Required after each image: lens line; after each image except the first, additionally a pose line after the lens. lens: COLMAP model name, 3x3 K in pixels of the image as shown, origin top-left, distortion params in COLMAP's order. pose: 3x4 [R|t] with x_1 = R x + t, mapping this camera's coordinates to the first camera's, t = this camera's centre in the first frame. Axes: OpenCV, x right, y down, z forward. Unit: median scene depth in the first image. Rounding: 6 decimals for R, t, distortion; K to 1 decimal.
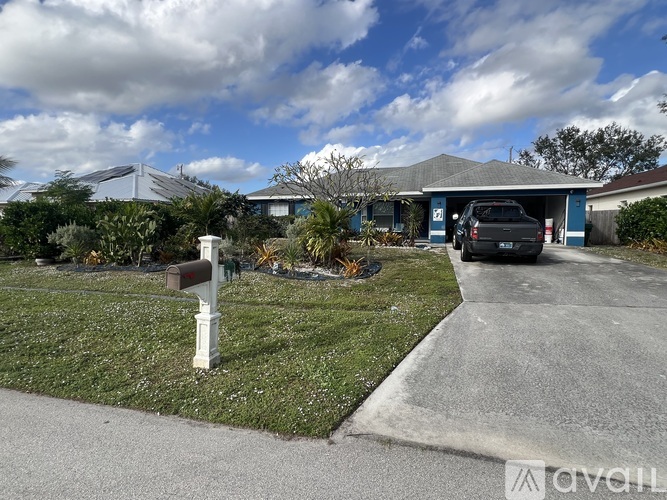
lens RADIAL K [[328.5, 0, 331.7], [0, 328.5, 247.2], [0, 0, 1]] dist [-0.000162, -0.000023]
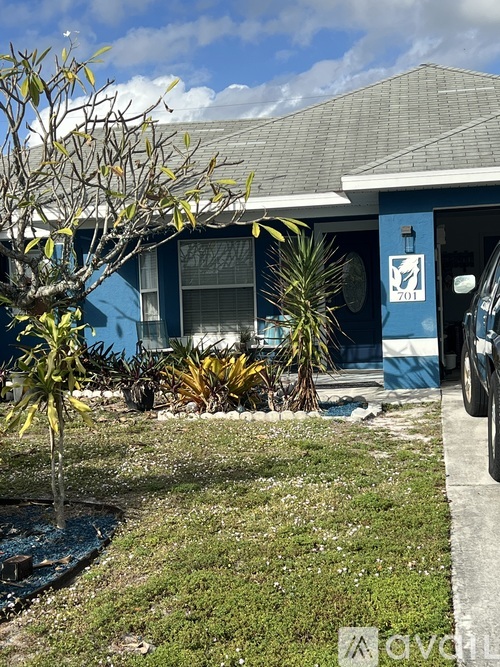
lens RADIAL K [[1053.7, 0, 250.7], [0, 1053.7, 334.7], [0, 0, 1]] dist [0.262019, 0.000000]
pose [[0.990397, -0.039996, 0.132342, 0.093660], [0.047270, 0.997513, -0.052288, -0.016985], [-0.129921, 0.058042, 0.989824, 0.196798]]
